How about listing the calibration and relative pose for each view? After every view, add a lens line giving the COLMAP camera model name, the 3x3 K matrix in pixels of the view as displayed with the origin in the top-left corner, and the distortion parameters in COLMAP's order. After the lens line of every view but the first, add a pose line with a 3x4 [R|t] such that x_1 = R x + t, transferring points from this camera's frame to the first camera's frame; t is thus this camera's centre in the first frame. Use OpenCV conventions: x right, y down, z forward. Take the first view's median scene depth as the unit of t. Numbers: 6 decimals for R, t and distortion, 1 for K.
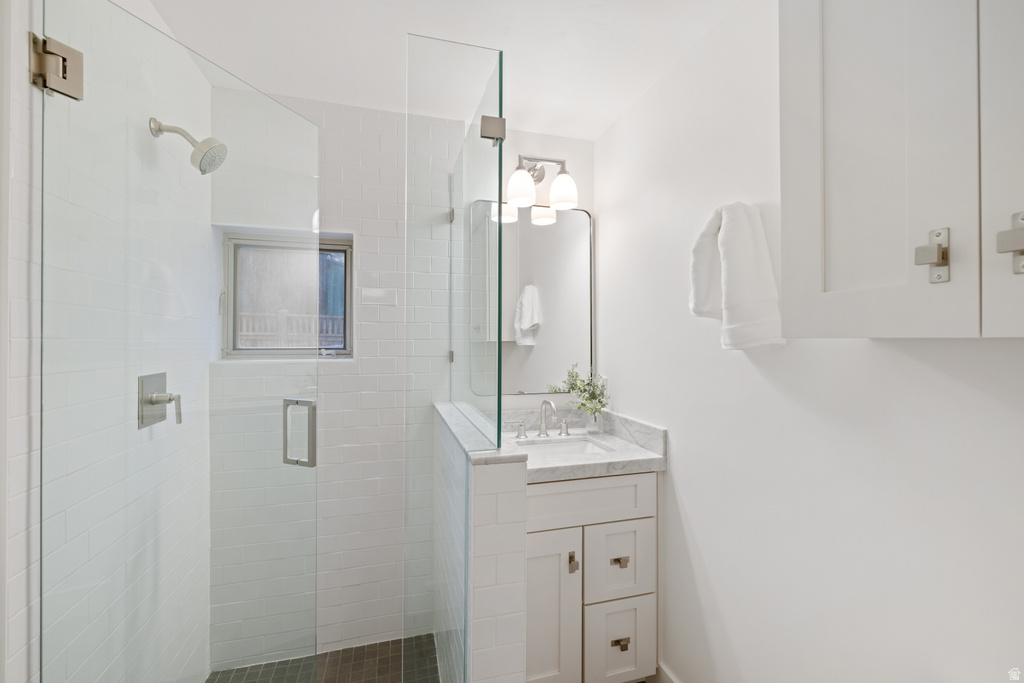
lens RADIAL K [[426.1, 0, 508.8], [0, 426.1, 339.1], [0, 0, 1]] dist [-0.000019, 0.000349]
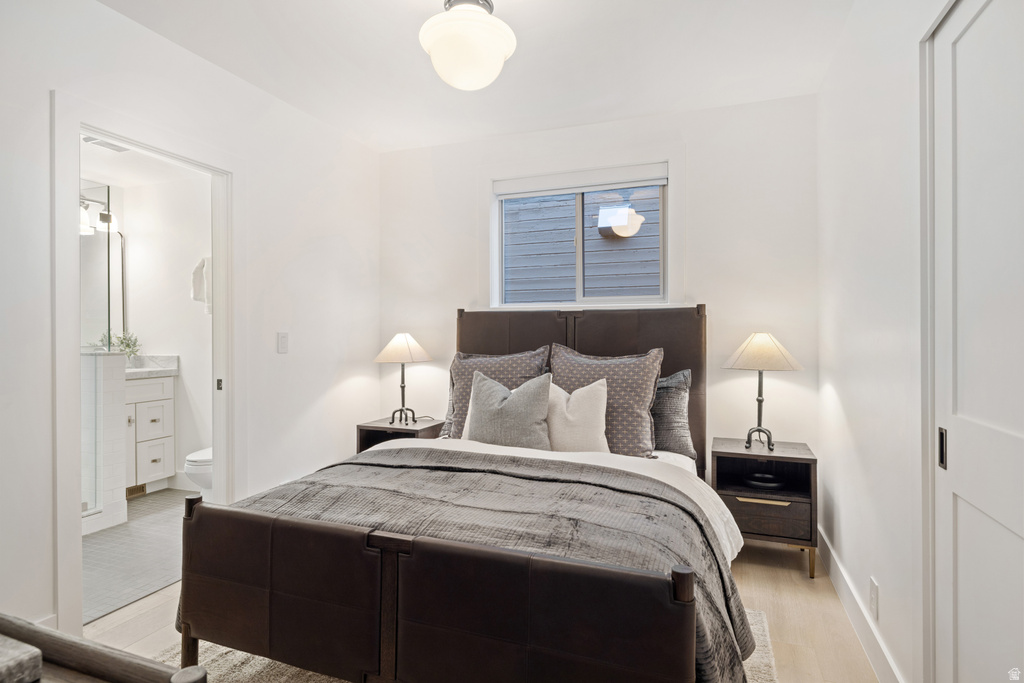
lens RADIAL K [[557.5, 0, 512.0], [0, 557.5, 341.5], [0, 0, 1]] dist [0.000429, 0.000014]
pose [[0.581188, -0.014957, 0.813632, -0.890554], [0.002542, 0.999860, 0.016565, 0.106522], [-0.813766, -0.007559, 0.581144, -1.884157]]
